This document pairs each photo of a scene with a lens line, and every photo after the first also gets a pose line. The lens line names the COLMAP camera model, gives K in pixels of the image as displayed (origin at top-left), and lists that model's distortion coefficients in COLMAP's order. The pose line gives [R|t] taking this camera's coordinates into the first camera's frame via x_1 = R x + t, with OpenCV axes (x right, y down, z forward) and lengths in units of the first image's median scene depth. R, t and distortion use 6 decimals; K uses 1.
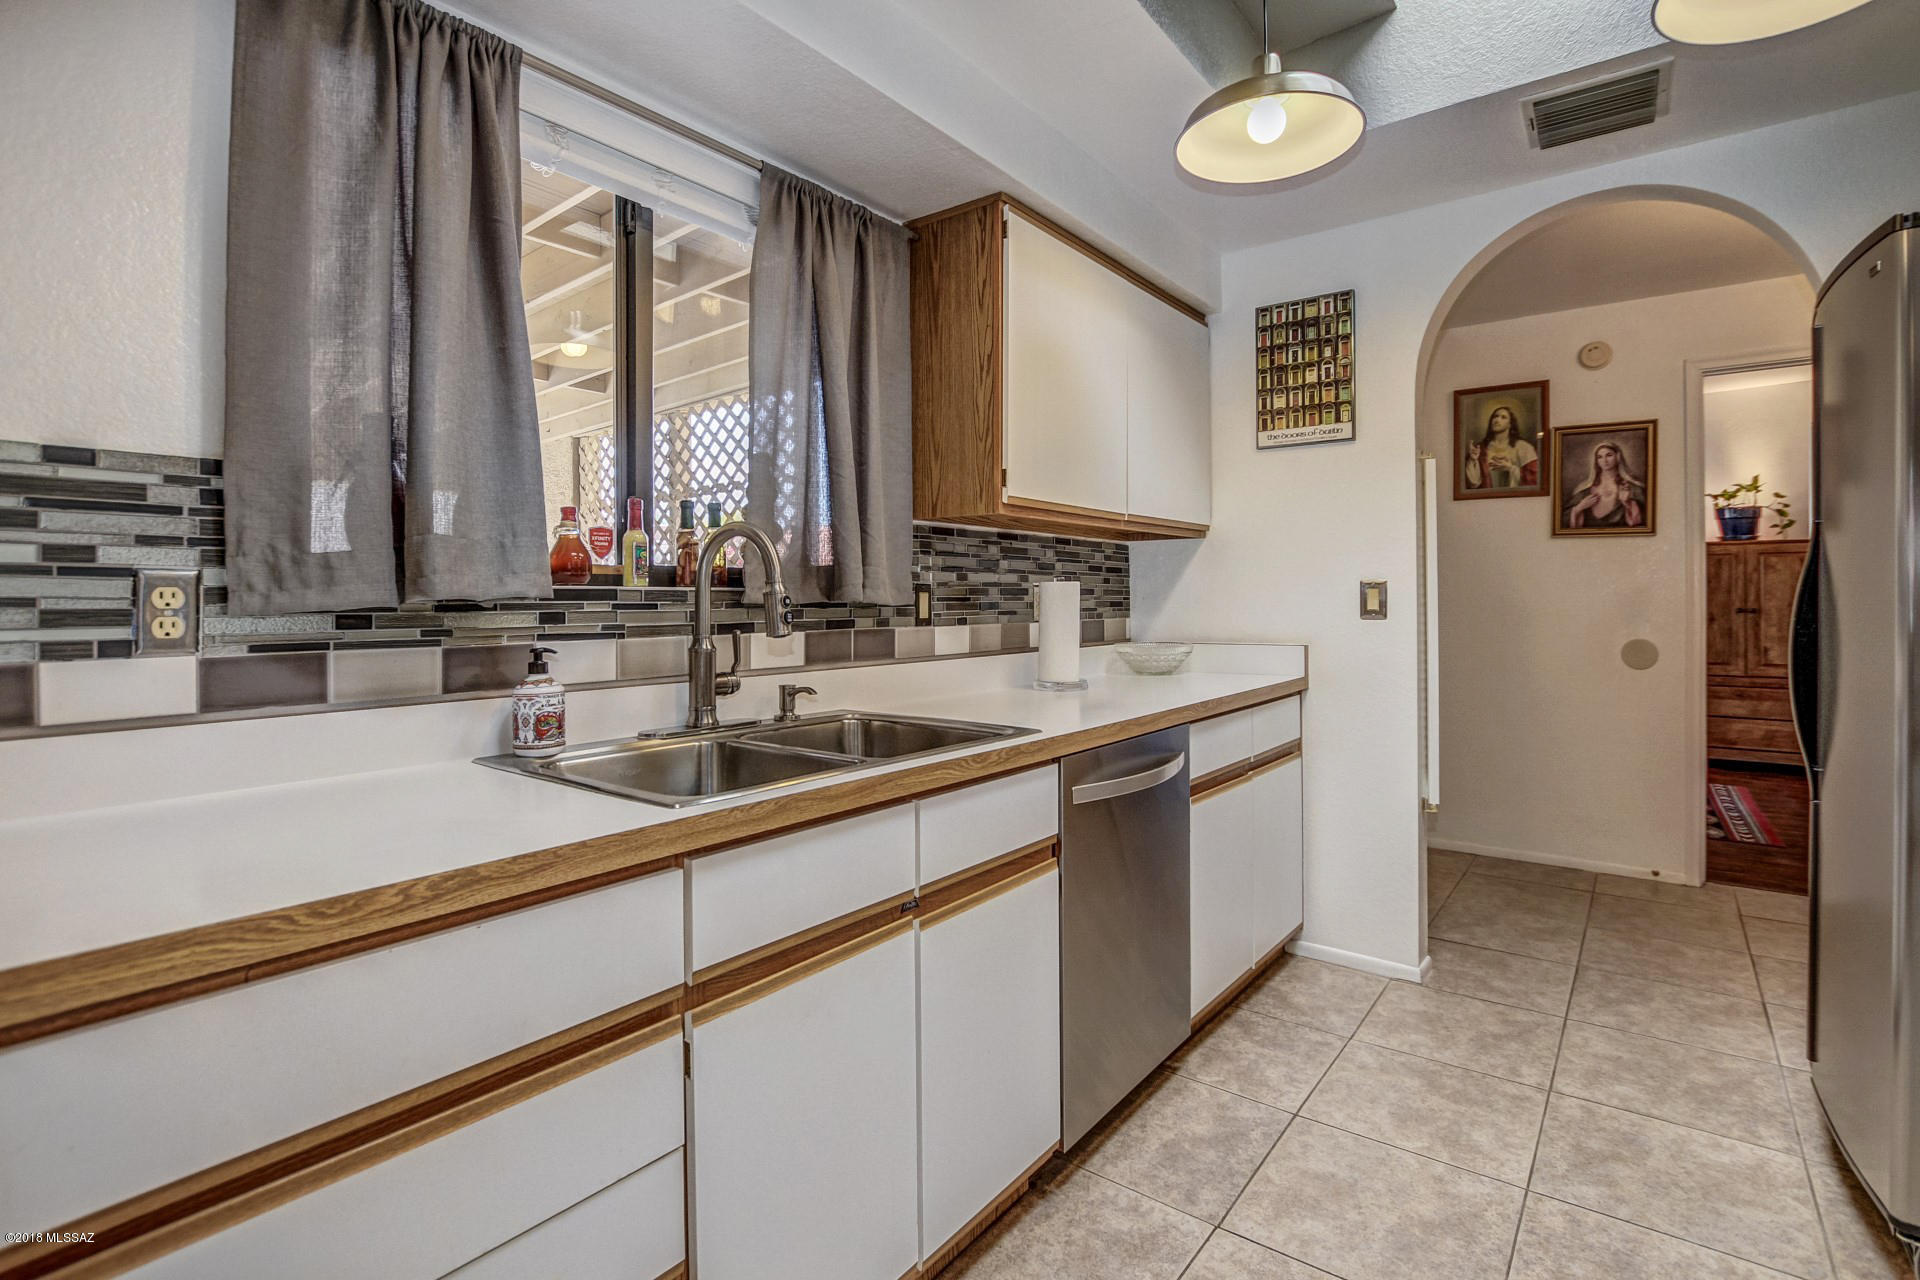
lens RADIAL K [[920.4, 0, 959.6], [0, 920.4, 601.2], [0, 0, 1]] dist [-0.027863, 0.003320]
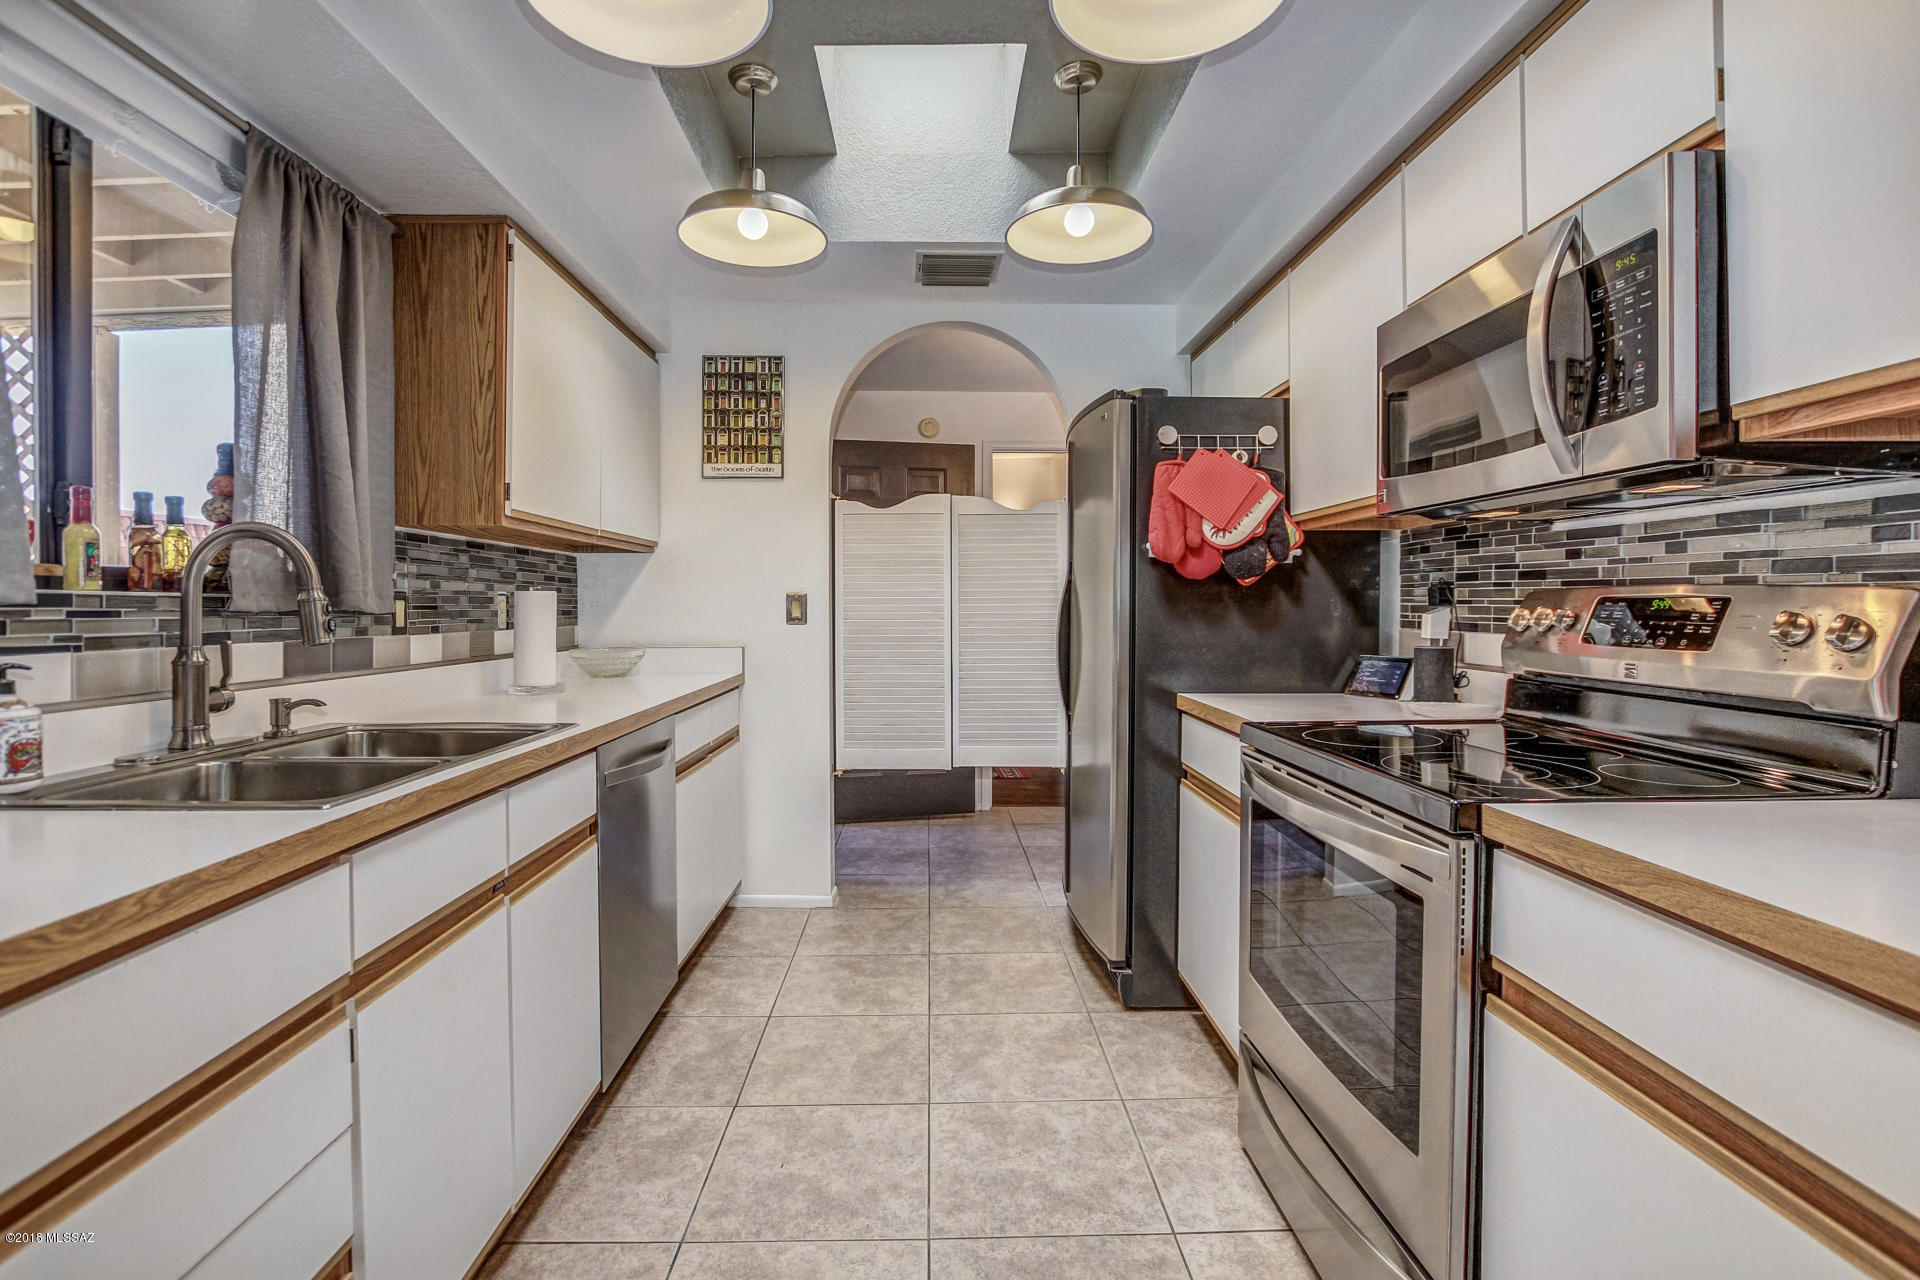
lens RADIAL K [[920.4, 0, 952.2], [0, 920.4, 632.0], [0, 0, 1]] dist [-0.027863, 0.003320]
pose [[0.771908, -0.012769, 0.635607, -0.245692], [-0.001624, 0.999755, 0.022057, 0.002303], [-0.635733, -0.018059, 0.771698, -0.137632]]
